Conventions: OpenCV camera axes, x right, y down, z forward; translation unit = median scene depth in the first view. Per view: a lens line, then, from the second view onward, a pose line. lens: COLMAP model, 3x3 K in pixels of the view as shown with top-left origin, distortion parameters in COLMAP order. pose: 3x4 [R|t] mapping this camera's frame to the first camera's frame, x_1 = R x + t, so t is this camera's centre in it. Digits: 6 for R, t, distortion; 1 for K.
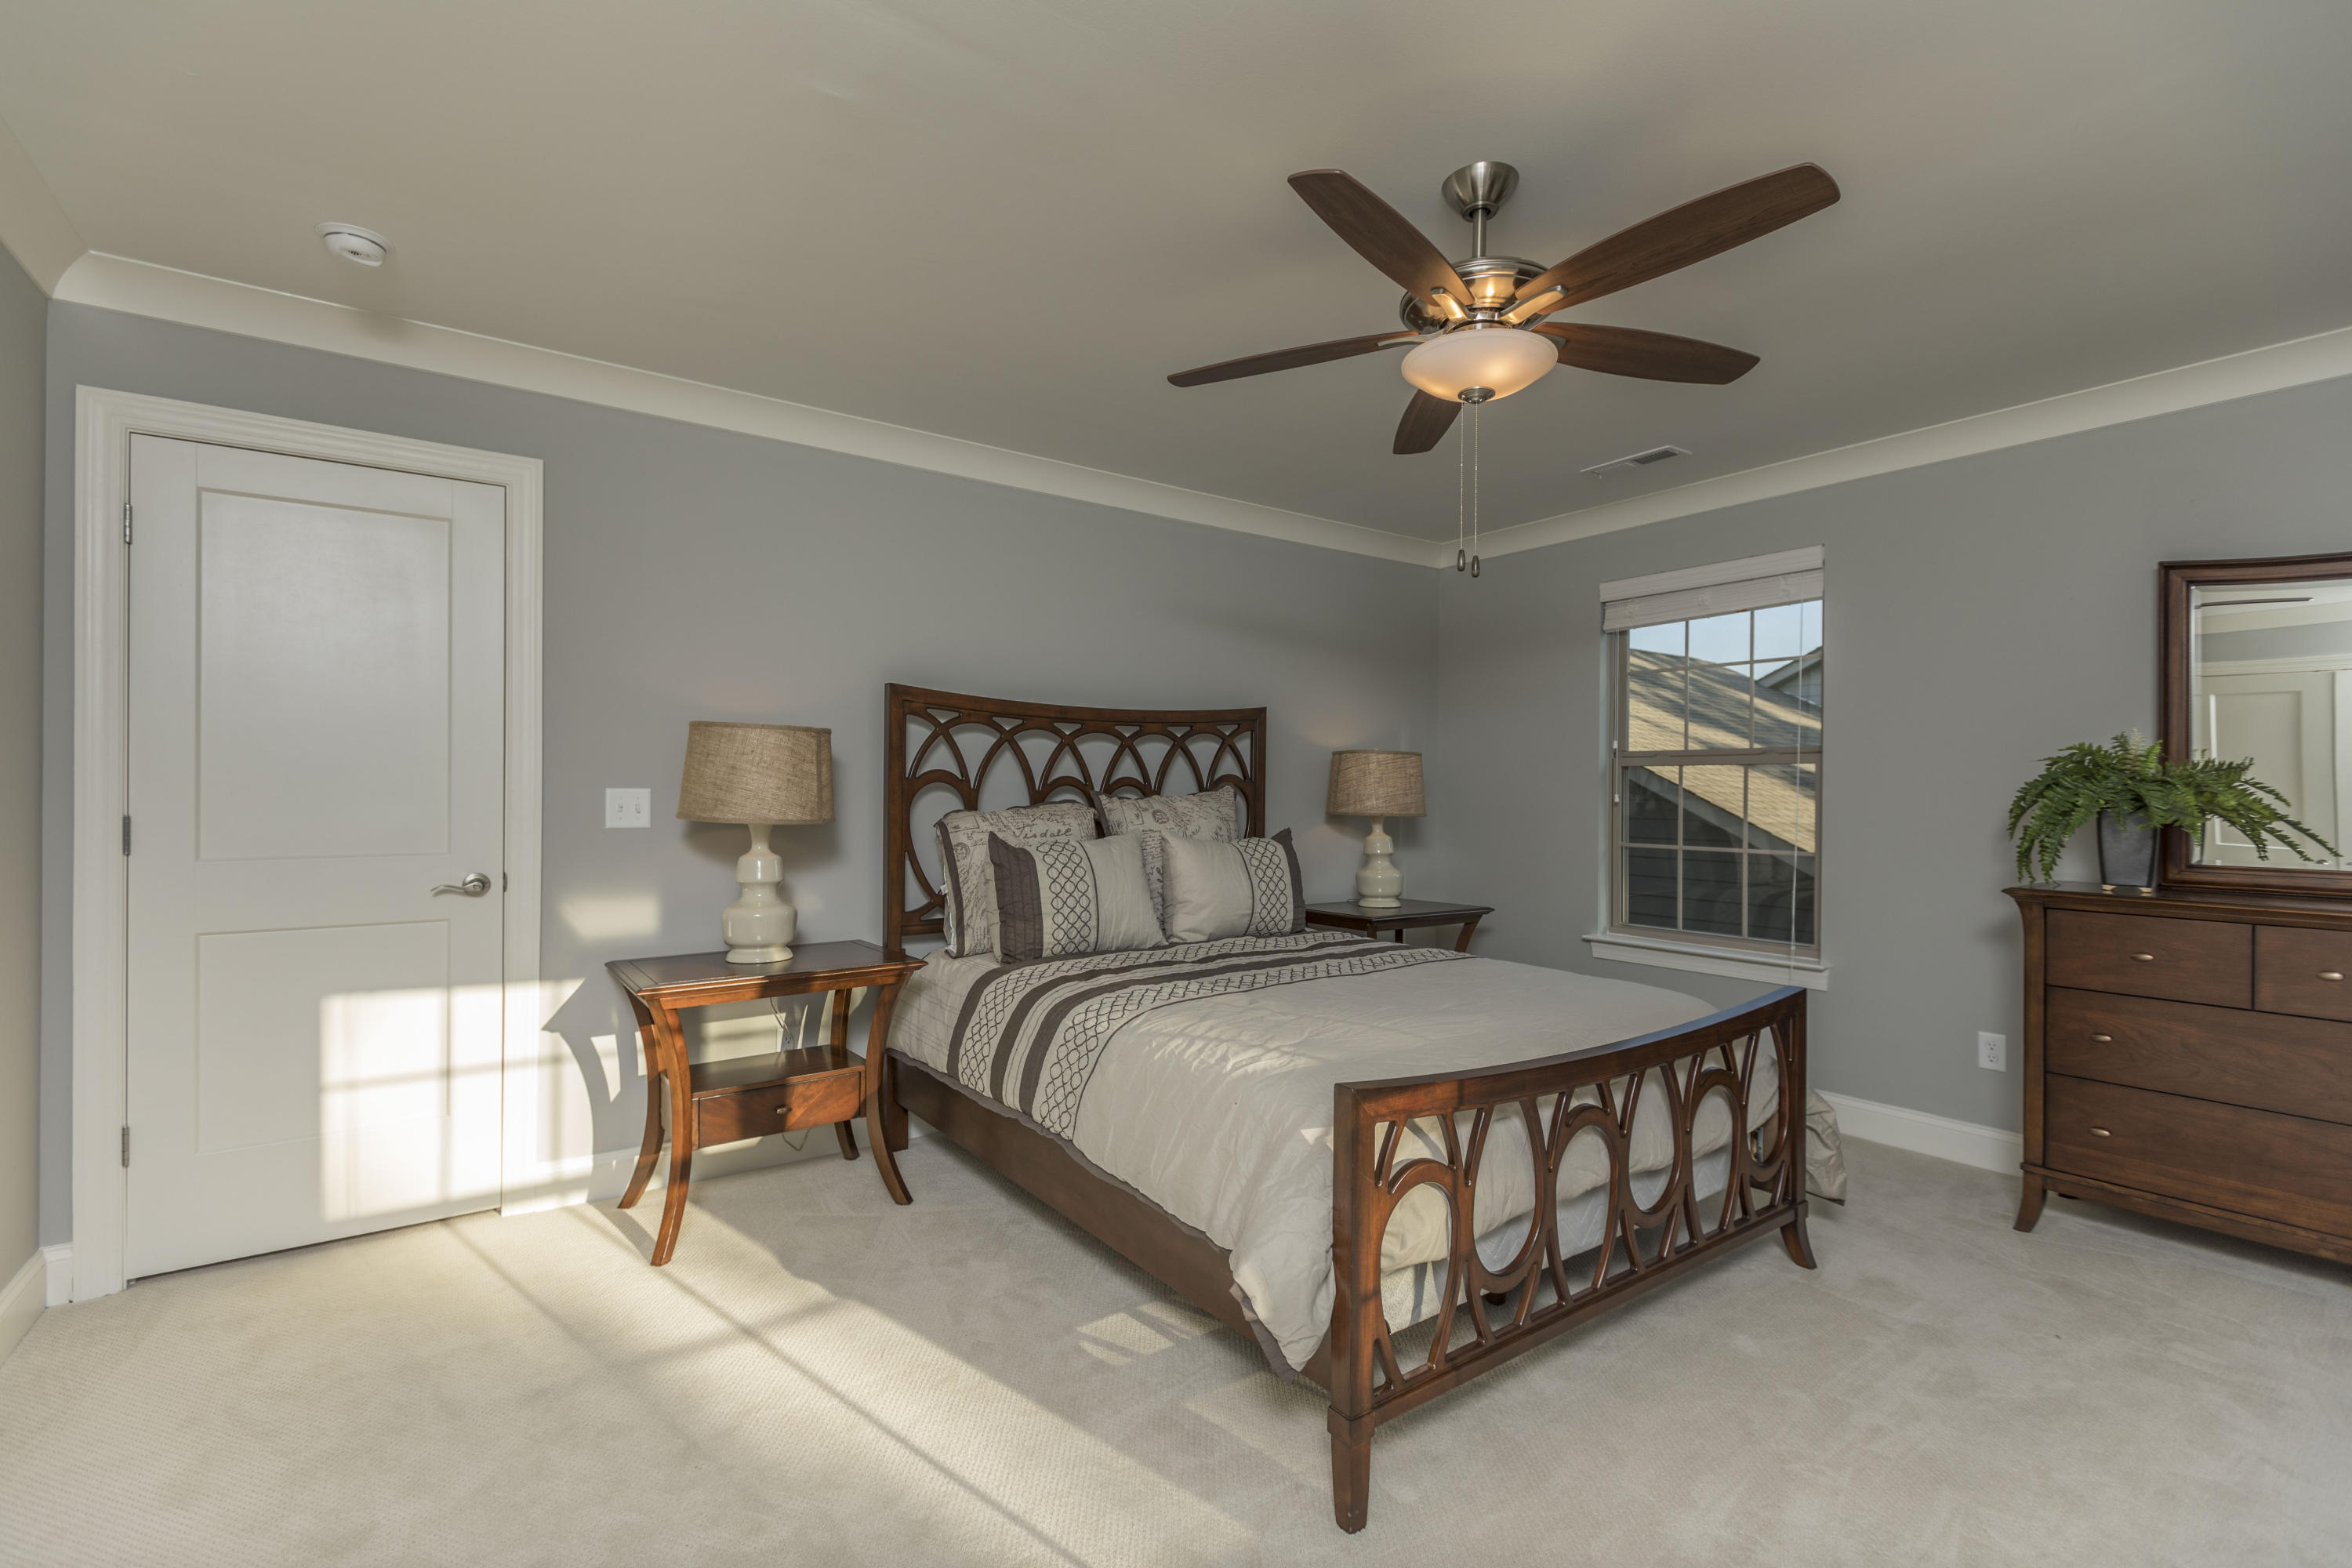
lens RADIAL K [[1043.0, 0, 1167.5], [0, 1043.0, 791.9], [0, 0, 1]] dist [0.000129, -0.002321]
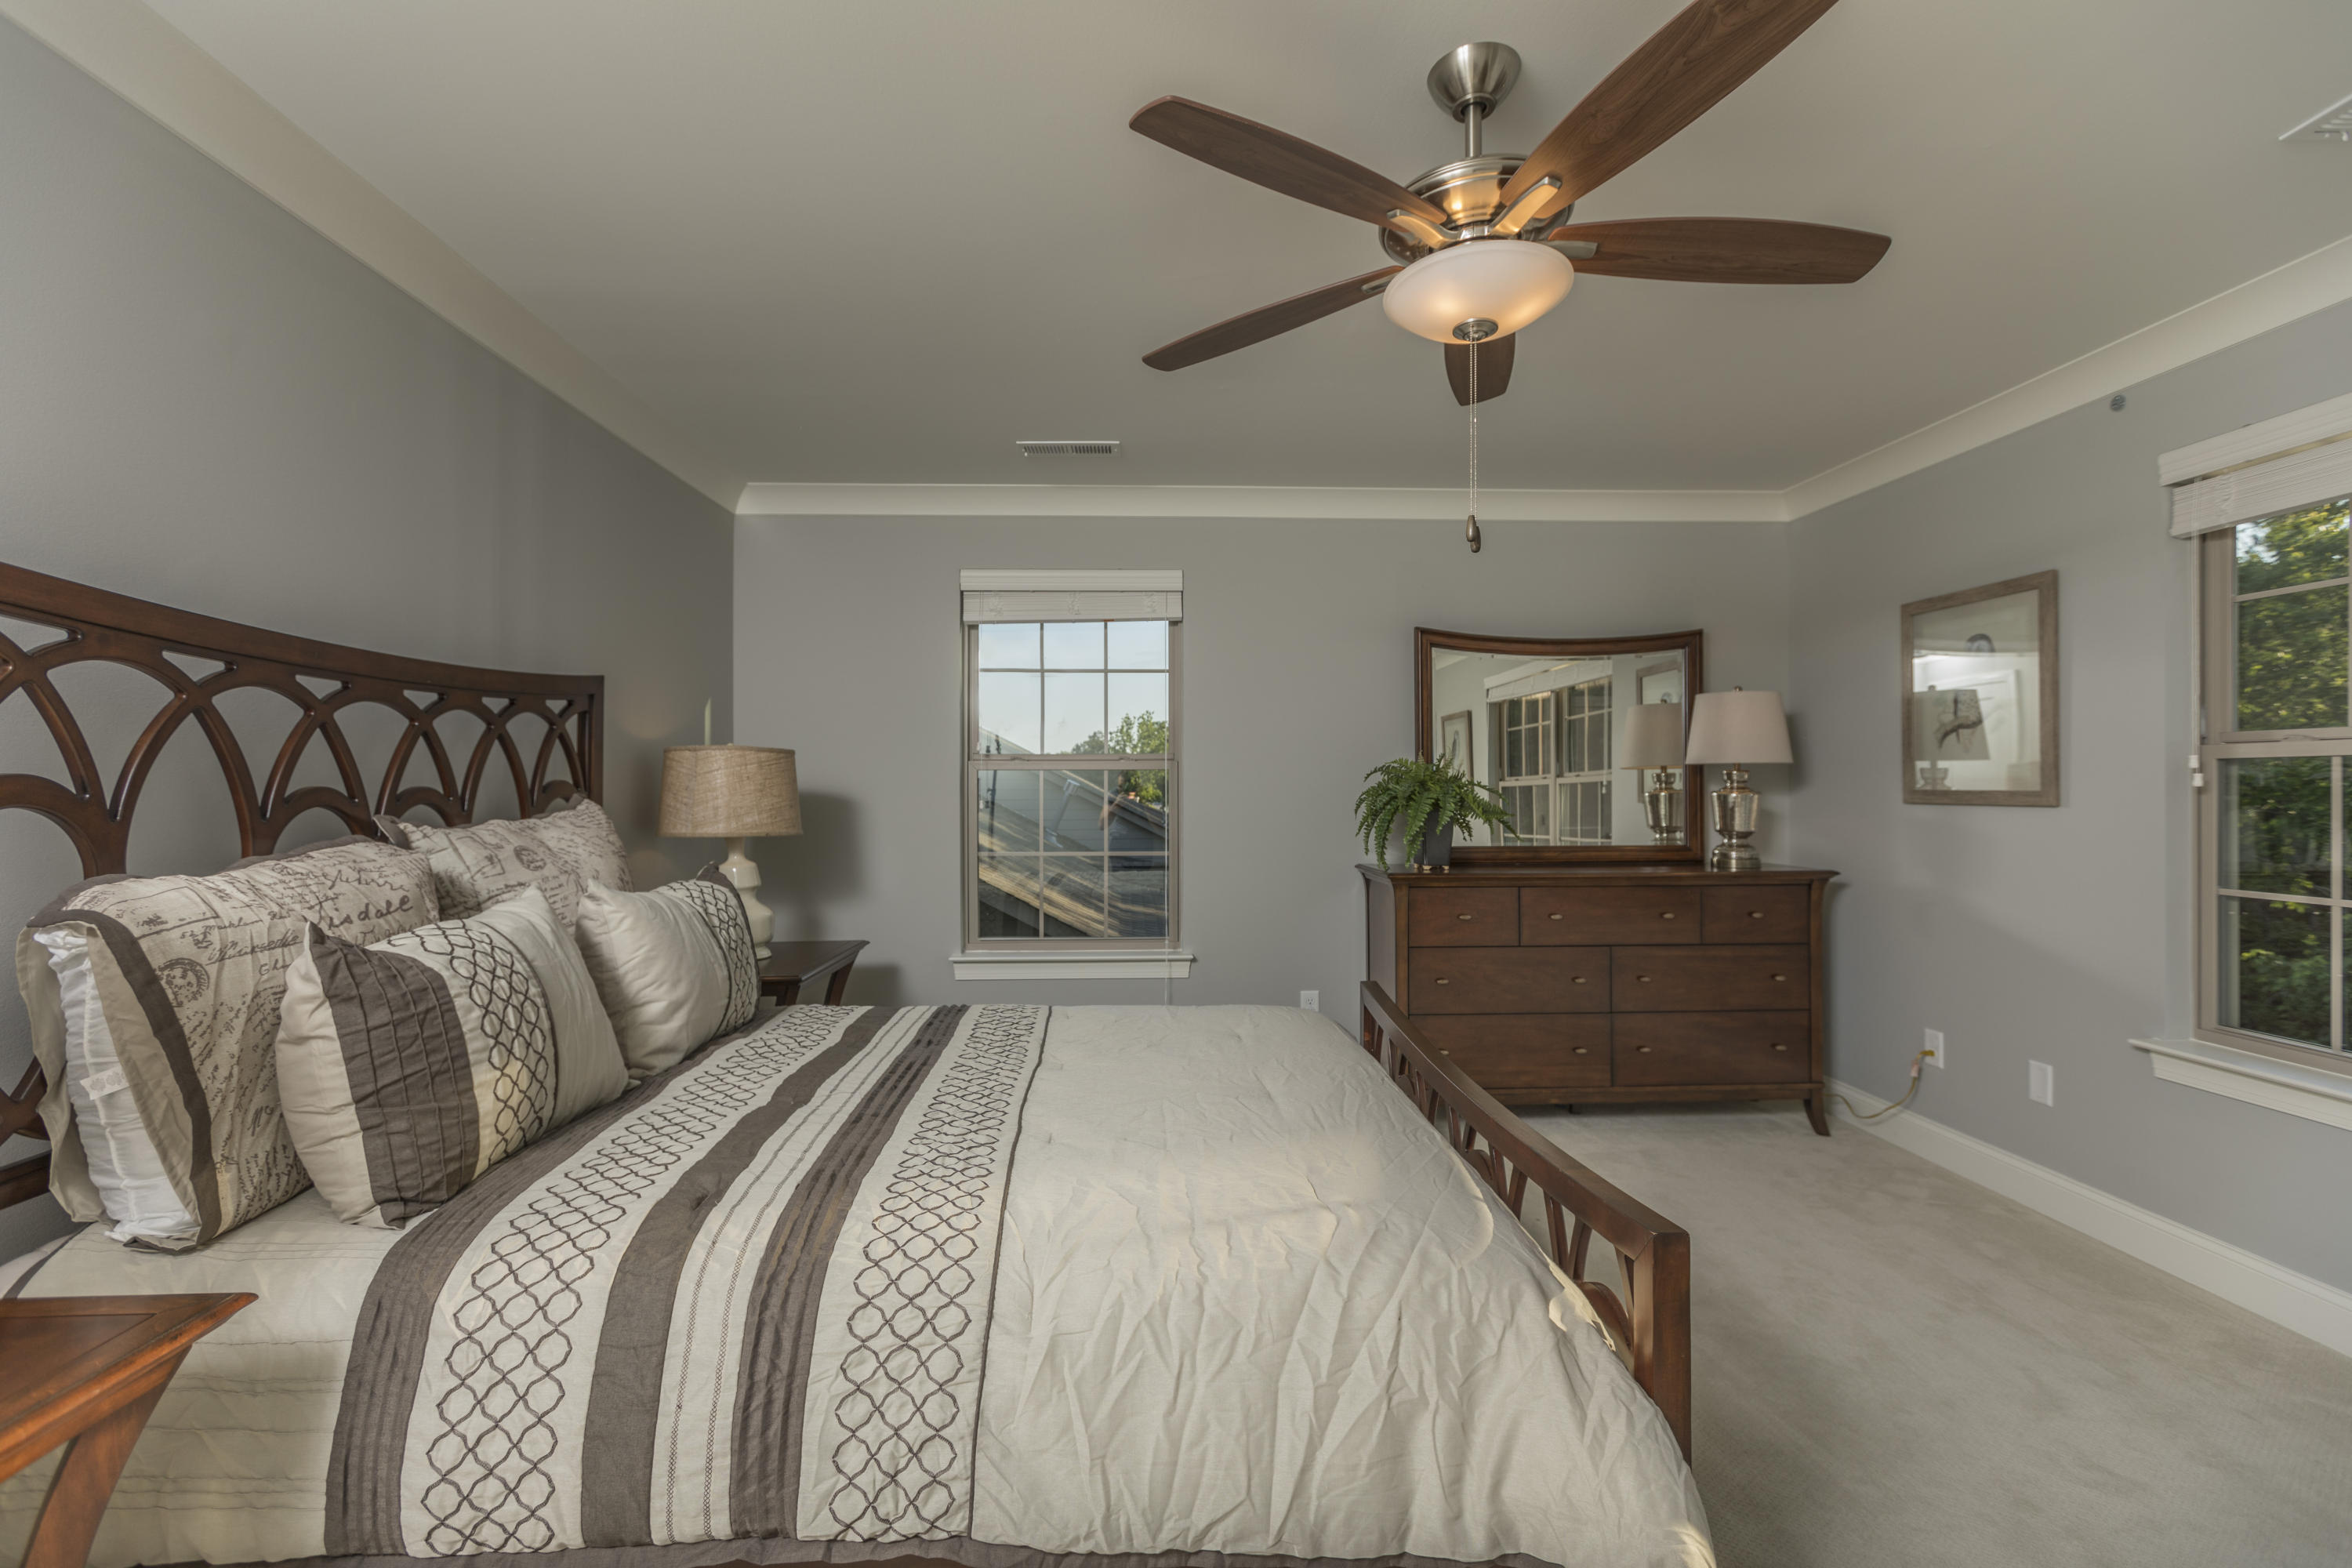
lens RADIAL K [[1043.0, 0, 1171.1], [0, 1043.0, 771.7], [0, 0, 1]] dist [0.000129, -0.002321]
pose [[0.534464, 0.005966, 0.845170, -0.307842], [0.008199, 0.999891, -0.012243, -0.012773], [-0.845152, 0.013473, 0.534357, 0.436660]]
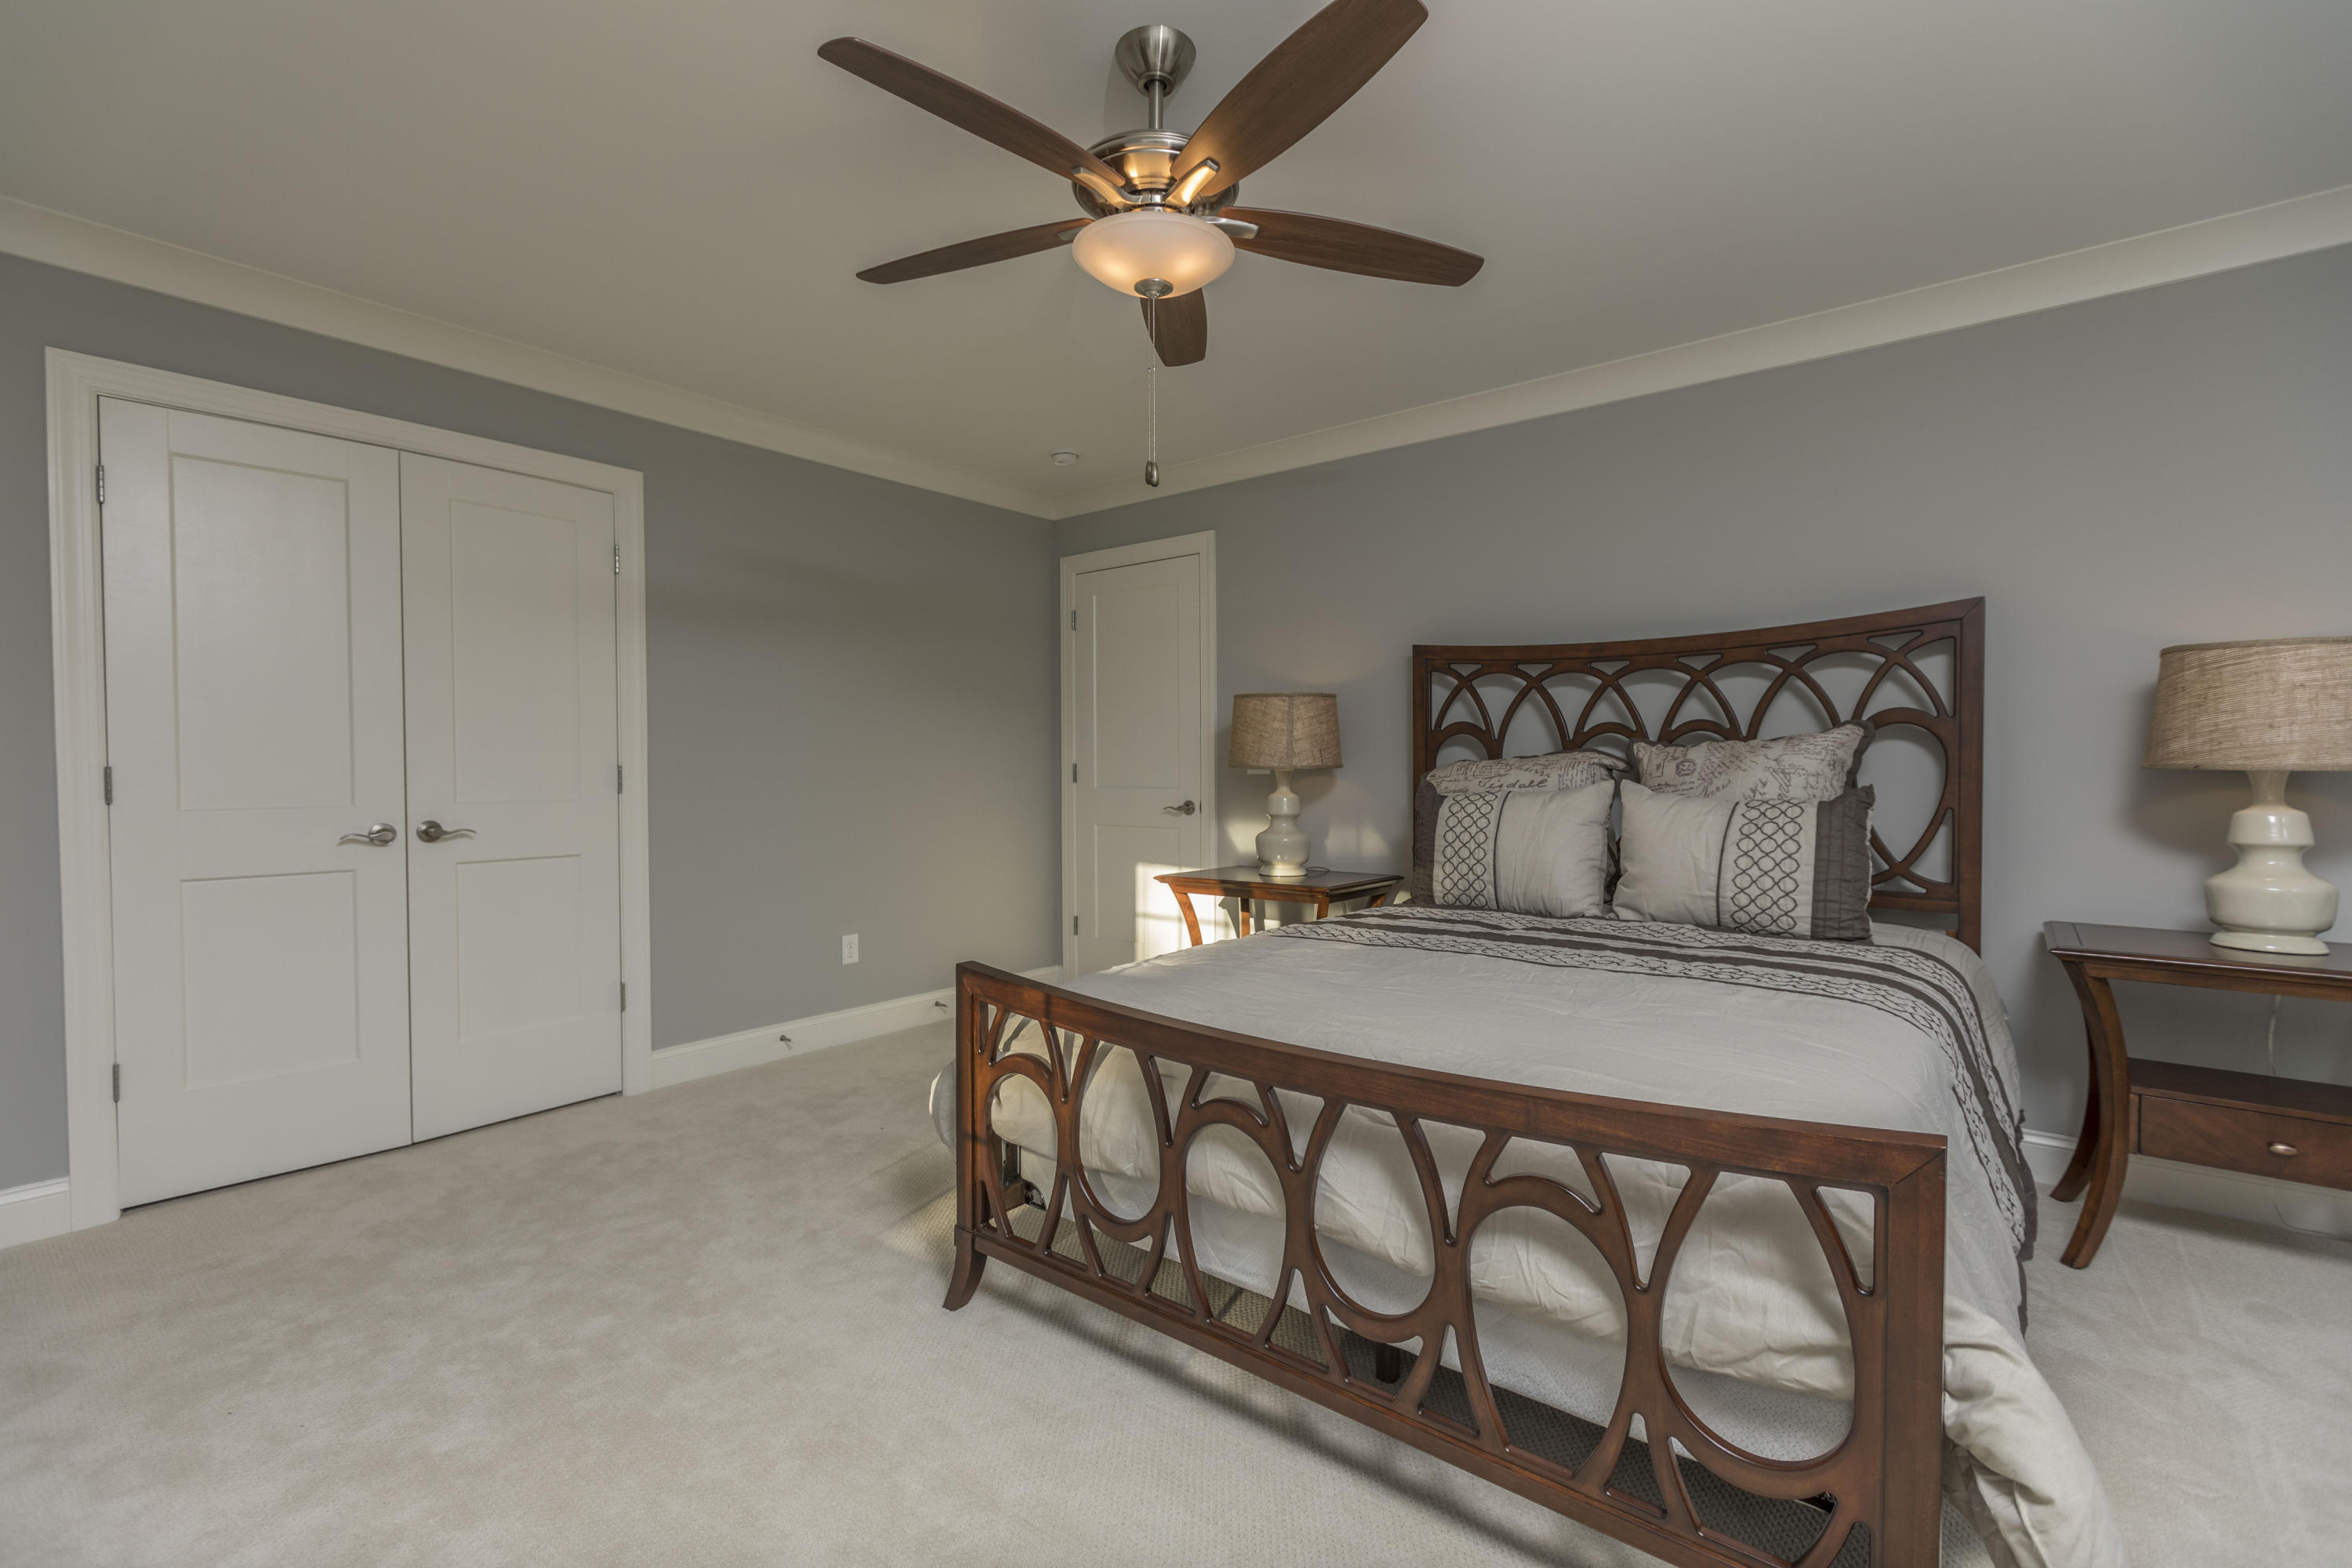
lens RADIAL K [[1043.0, 0, 1185.0], [0, 1043.0, 783.4], [0, 0, 1]] dist [0.000129, -0.002321]
pose [[0.264672, 0.011845, -0.964266, 0.694043], [0.002242, 0.999914, 0.012899, 0.025633], [0.964336, -0.005576, 0.264623, 0.444970]]
